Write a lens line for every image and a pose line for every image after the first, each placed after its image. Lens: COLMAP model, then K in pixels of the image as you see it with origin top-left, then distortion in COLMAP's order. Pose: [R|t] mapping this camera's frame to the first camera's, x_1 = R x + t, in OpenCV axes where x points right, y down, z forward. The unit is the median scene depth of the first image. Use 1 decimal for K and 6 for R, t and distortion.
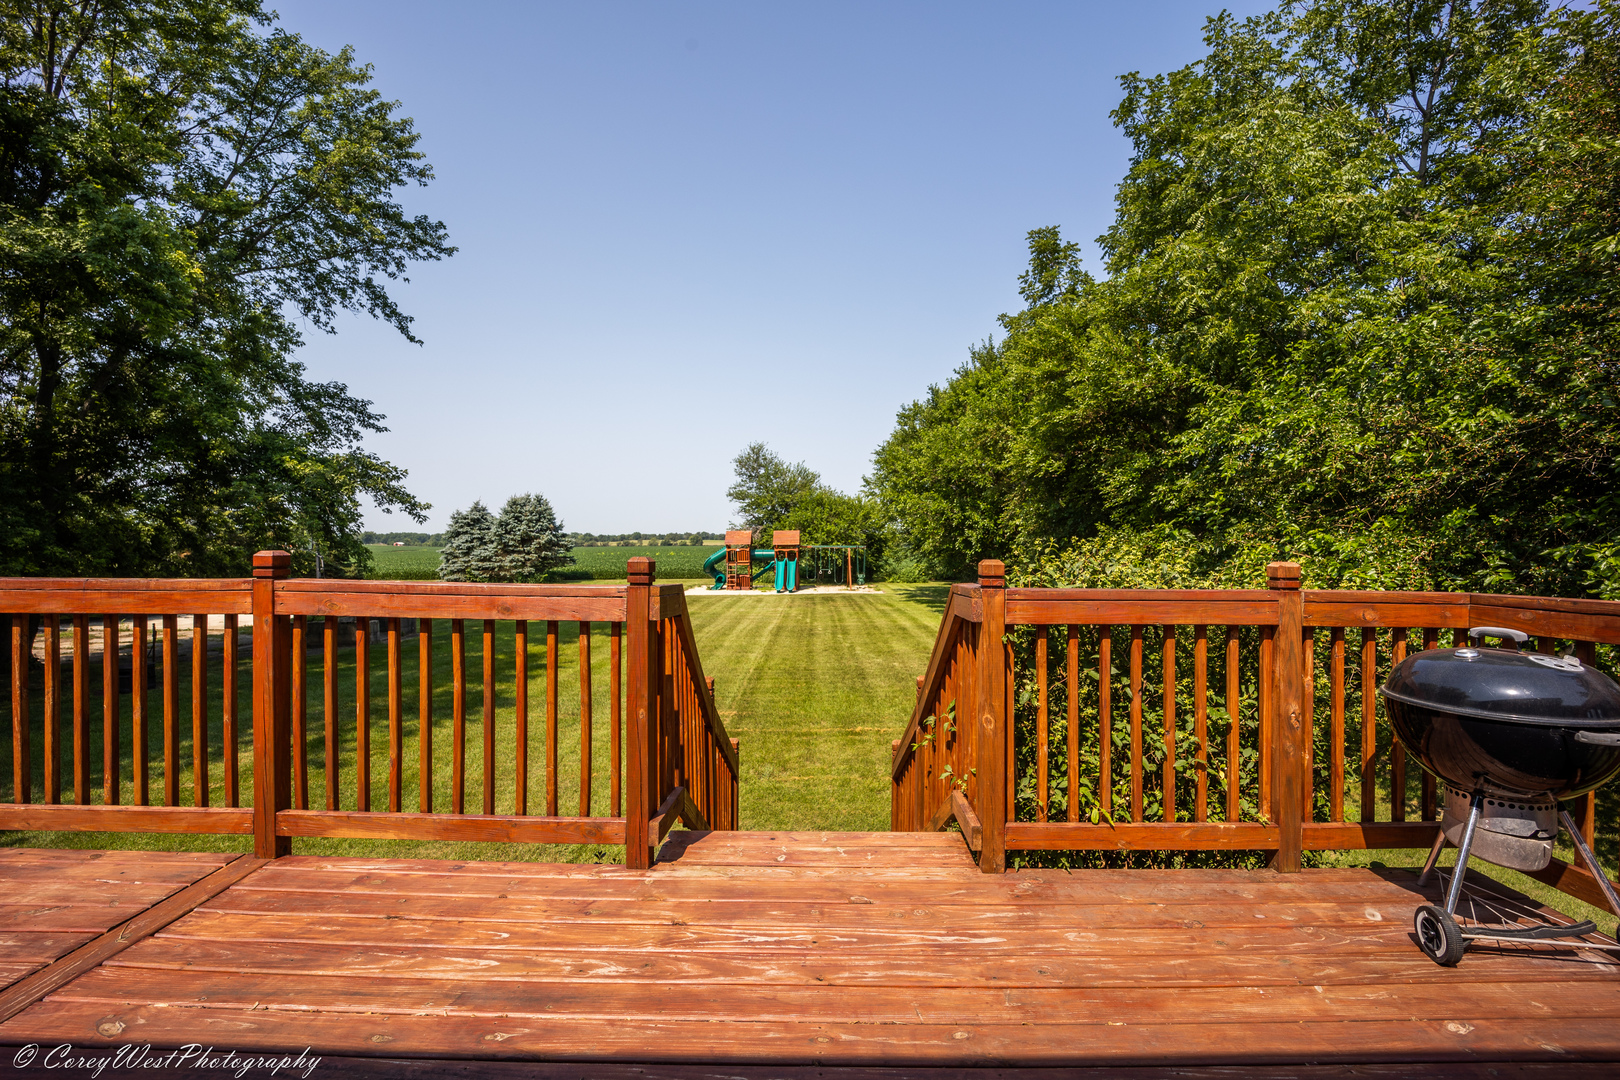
lens RADIAL K [[687.8, 0, 815.3], [0, 687.8, 536.2], [0, 0, 1]] dist [-0.025128, 0.001167]
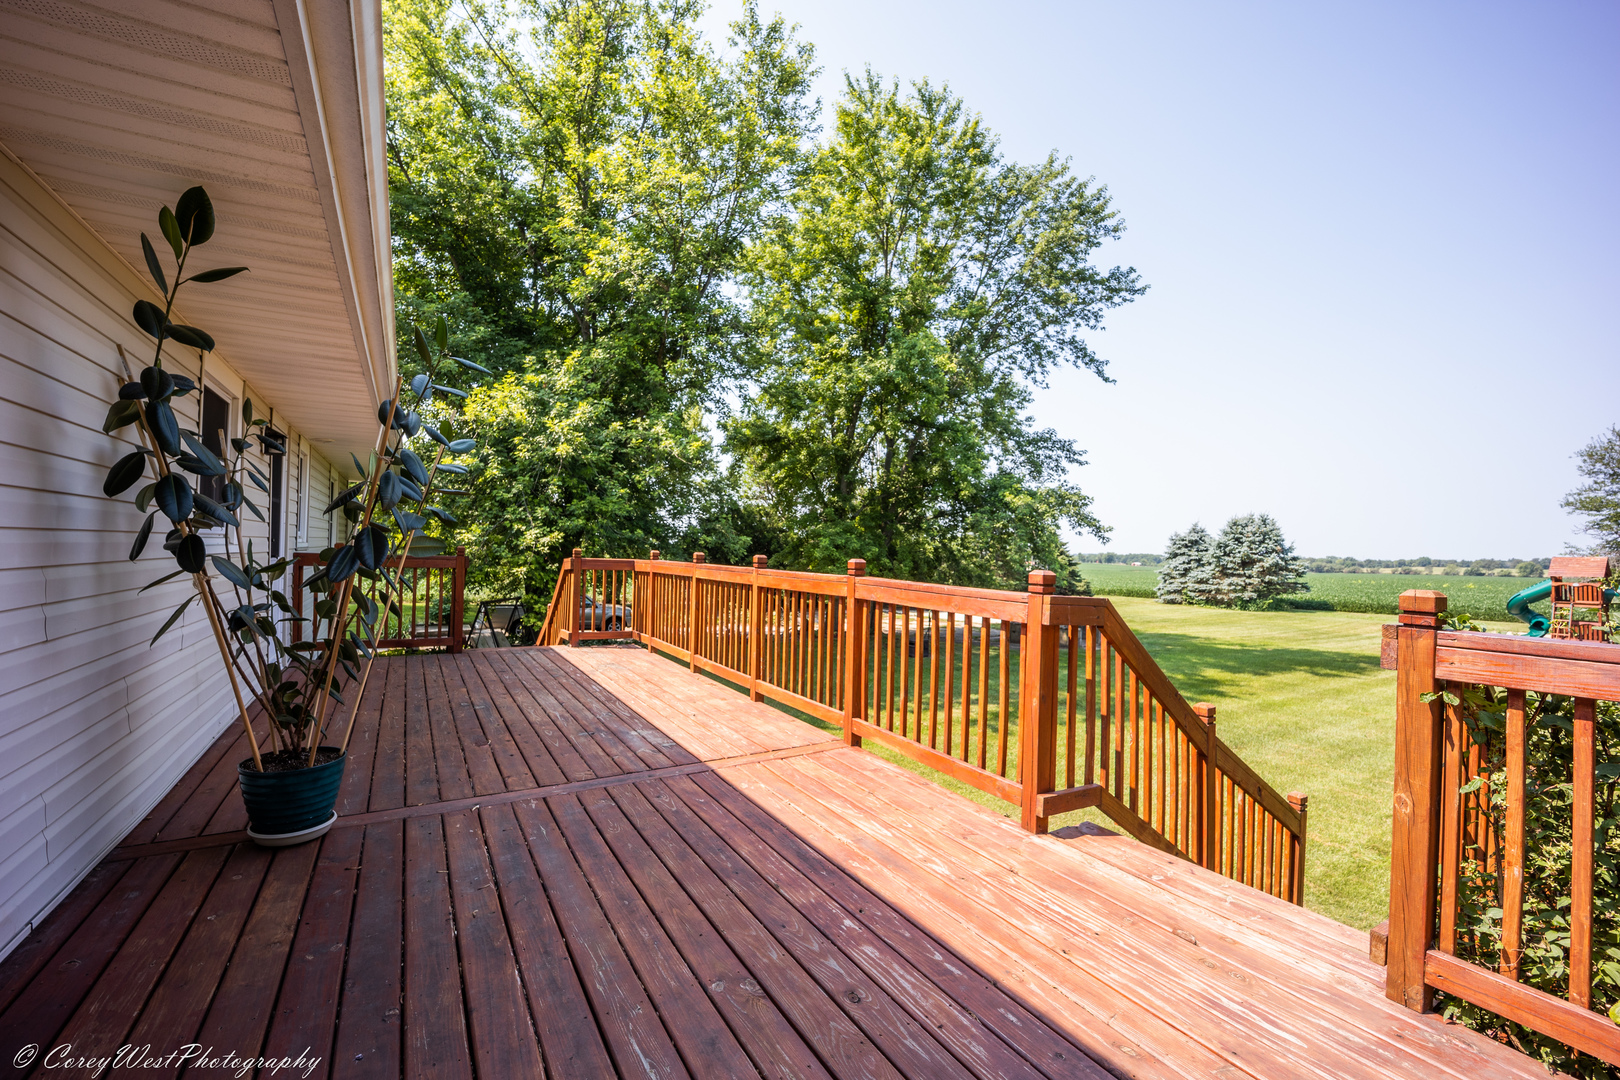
lens RADIAL K [[687.8, 0, 803.3], [0, 687.8, 544.9], [0, 0, 1]] dist [-0.025128, 0.001167]
pose [[0.499146, 0.000974, -0.866517, 0.138489], [-0.018057, 0.999794, -0.009278, 0.000926], [0.866329, 0.020278, 0.499061, 0.011719]]
